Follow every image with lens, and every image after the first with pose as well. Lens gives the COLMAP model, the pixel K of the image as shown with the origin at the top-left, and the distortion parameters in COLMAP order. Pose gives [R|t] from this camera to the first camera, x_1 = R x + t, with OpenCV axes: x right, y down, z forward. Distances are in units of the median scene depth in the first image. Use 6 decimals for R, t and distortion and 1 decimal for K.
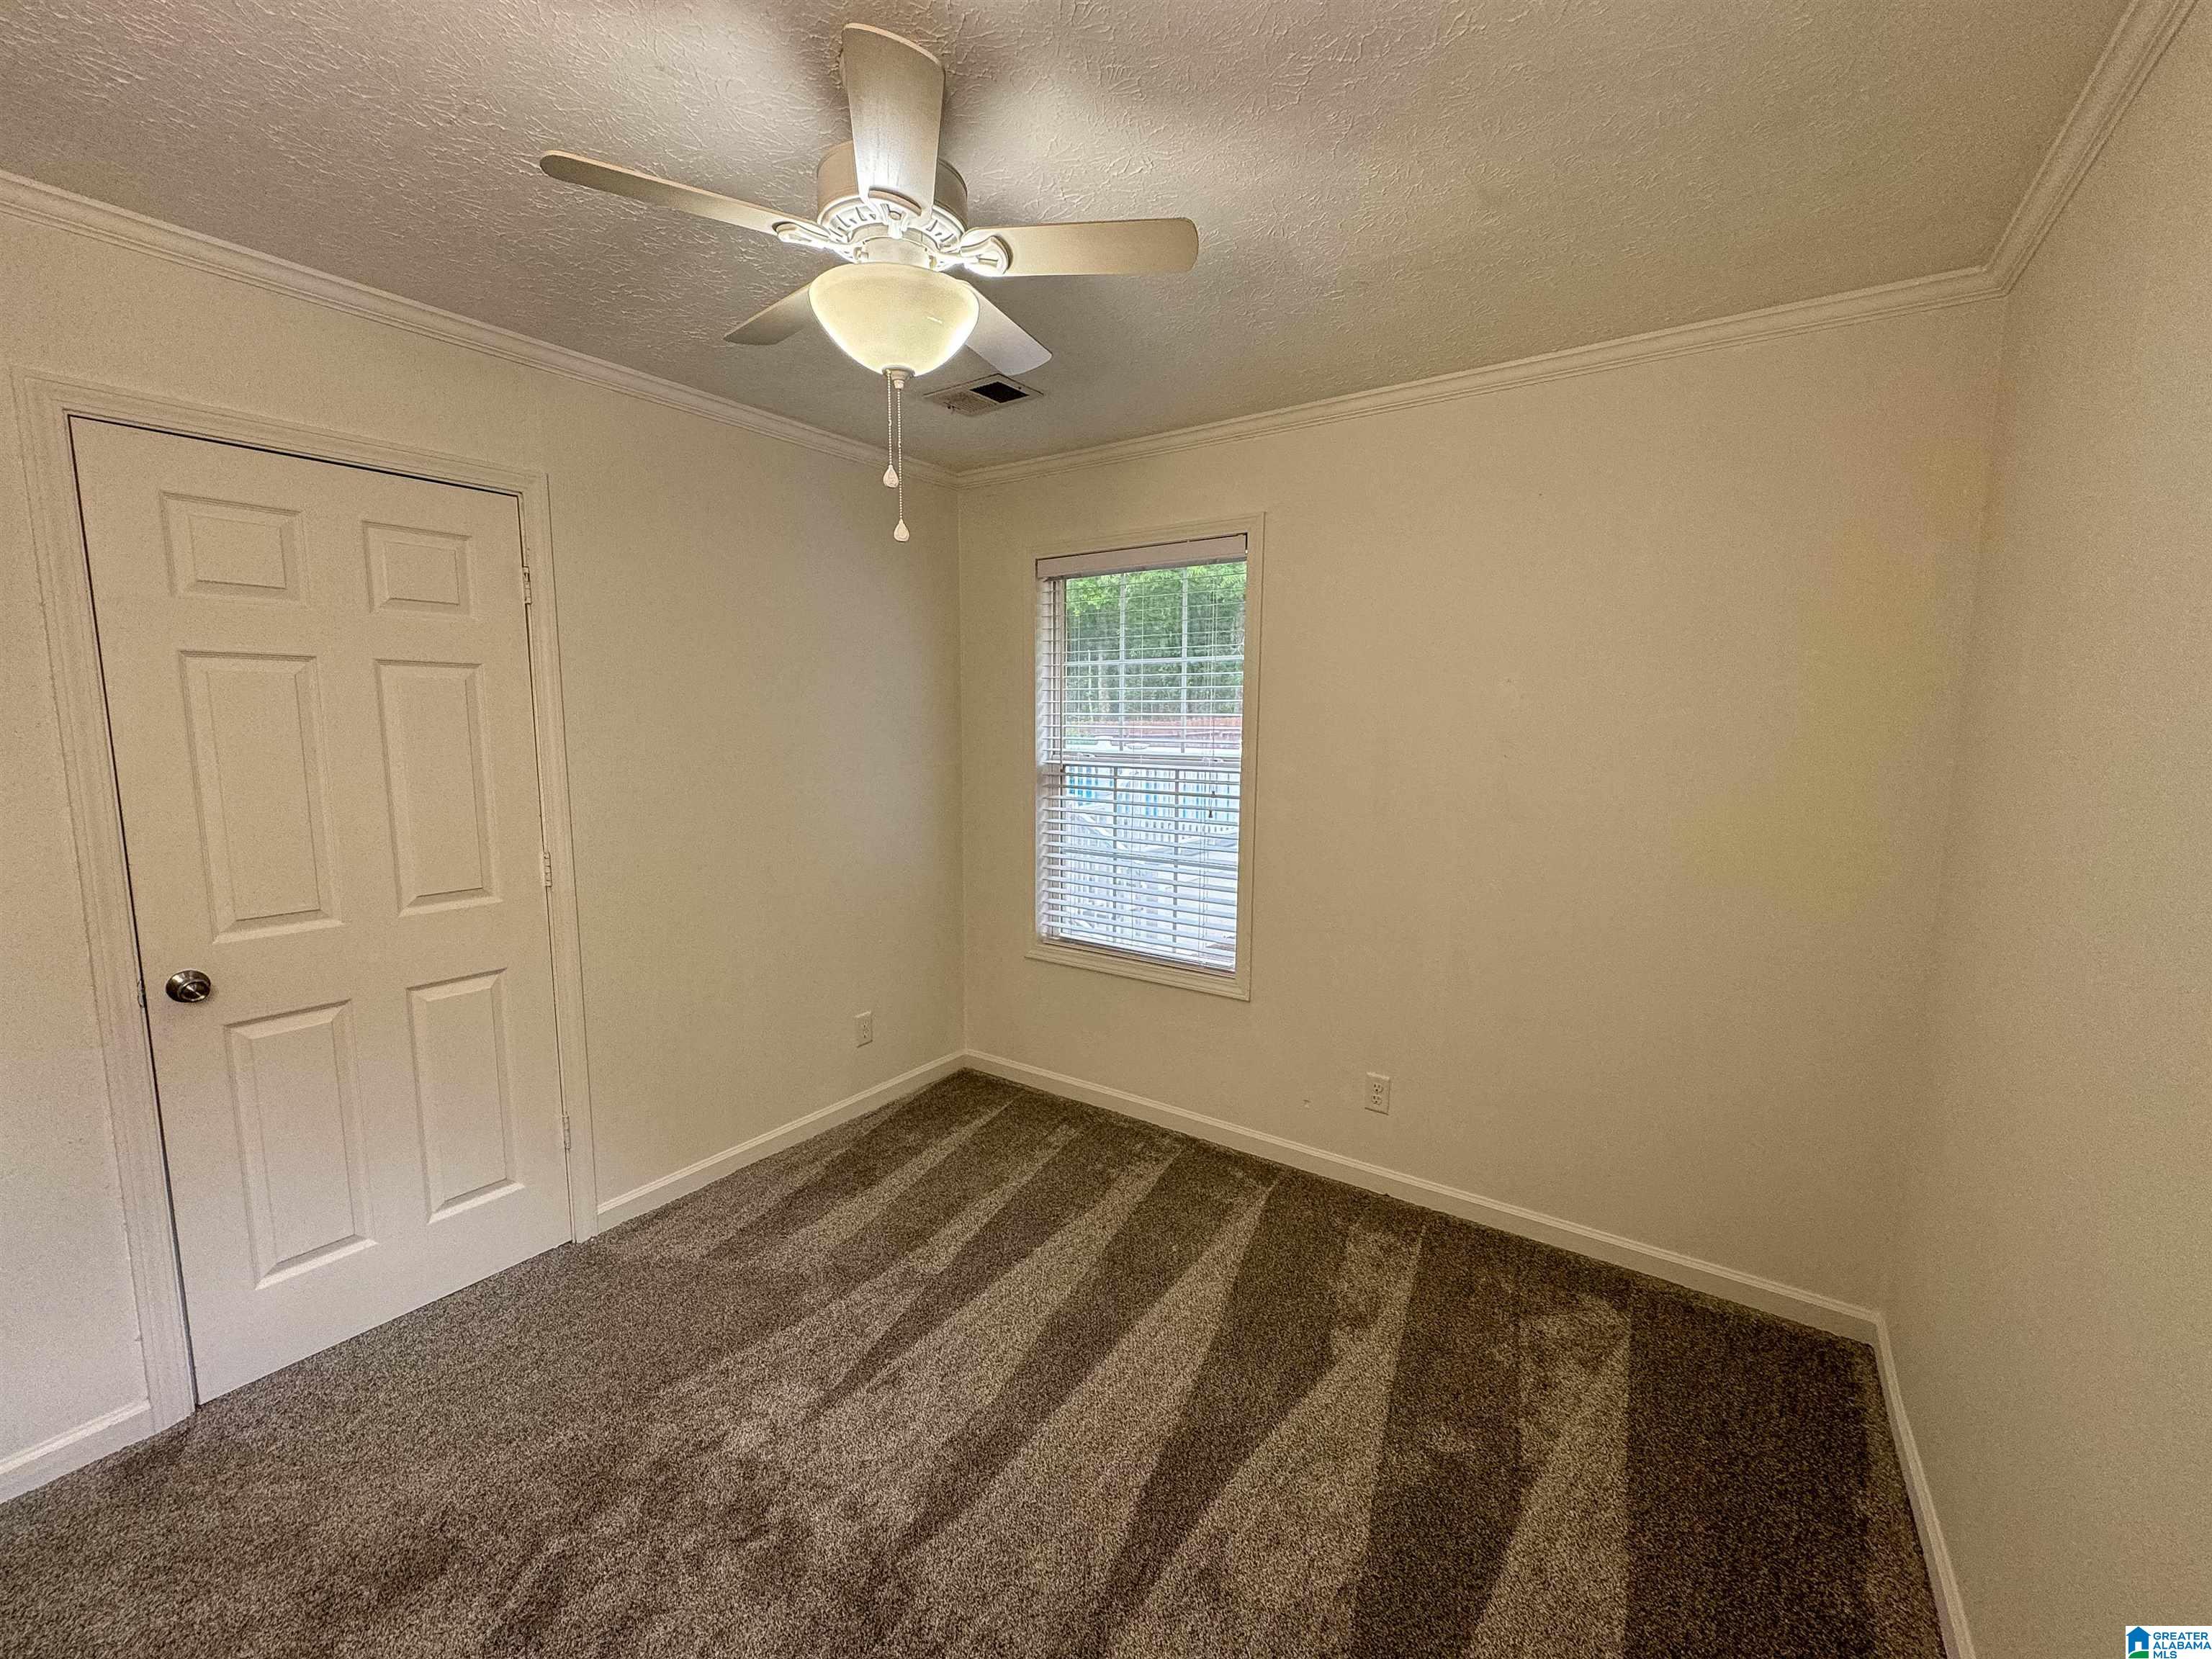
lens RADIAL K [[901.5, 0, 1060.3], [0, 901.5, 822.5], [0, 0, 1]] dist [-0.005874, 0.000223]
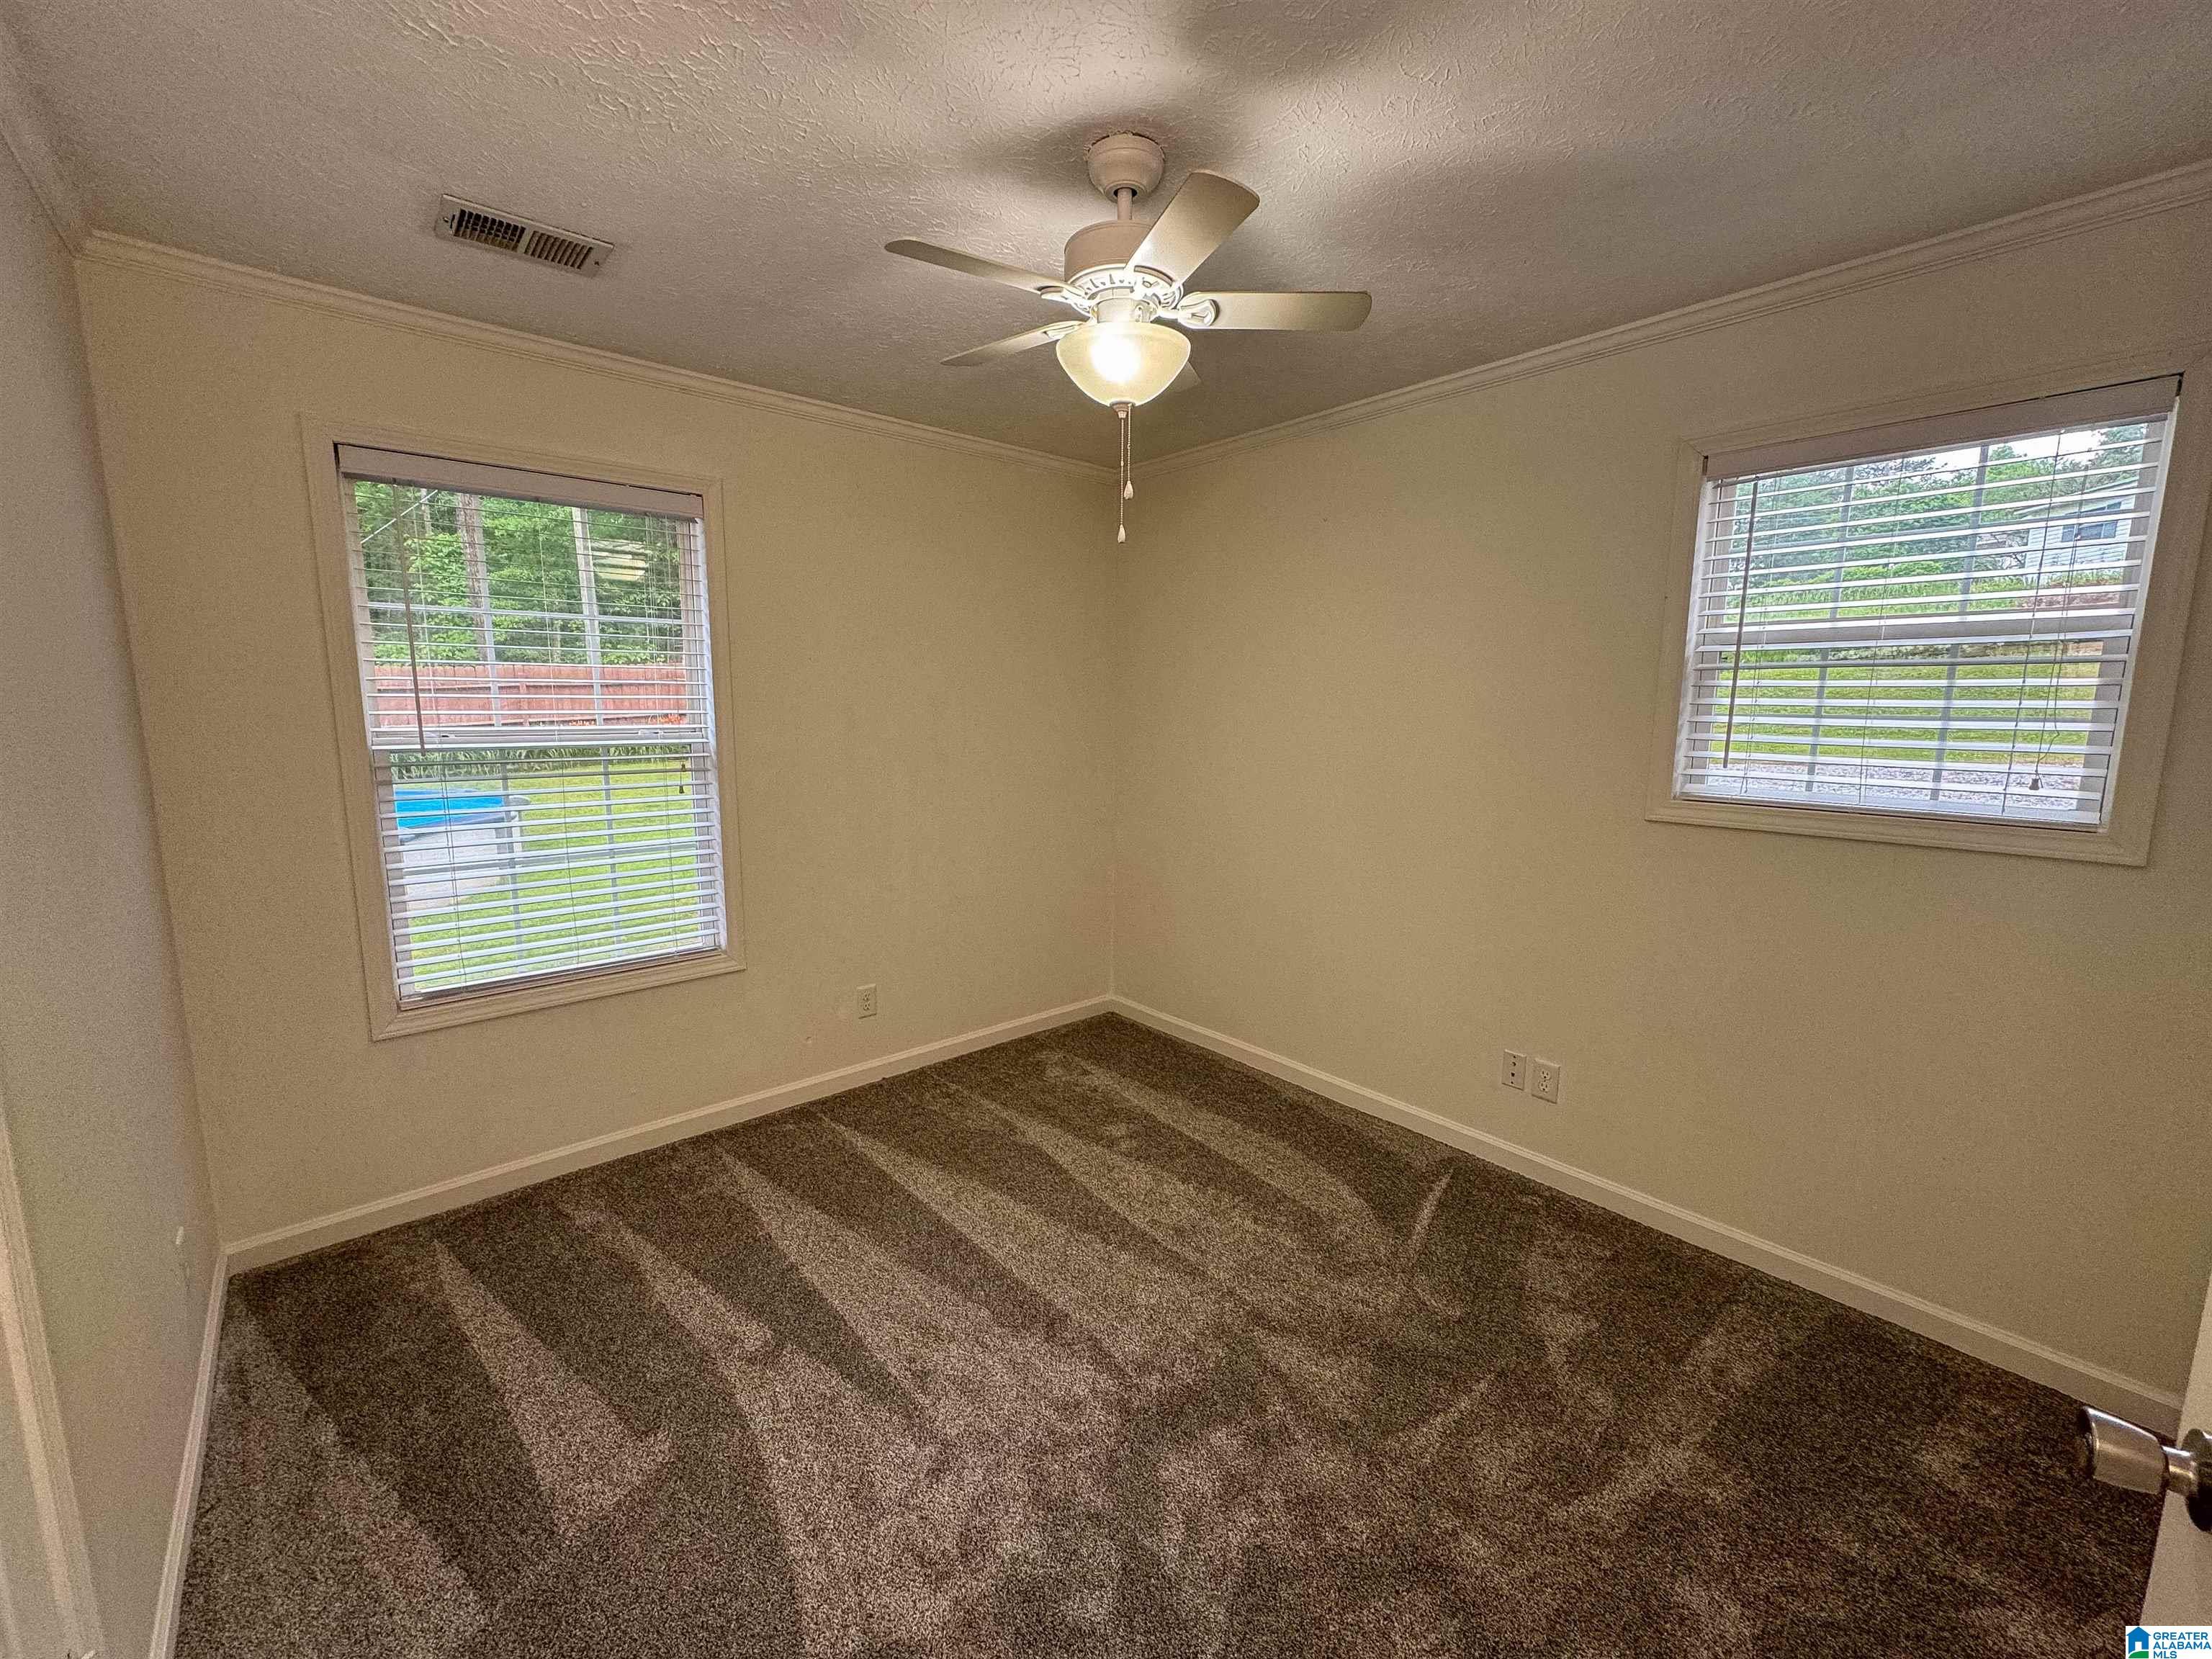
lens RADIAL K [[901.5, 0, 1116.5], [0, 901.5, 832.0], [0, 0, 1]] dist [-0.005874, 0.000223]
pose [[0.206771, -0.139091, 0.968452, -0.731823], [0.115228, 0.986416, 0.117069, -0.025056], [-0.971580, 0.087386, 0.219989, 0.403908]]
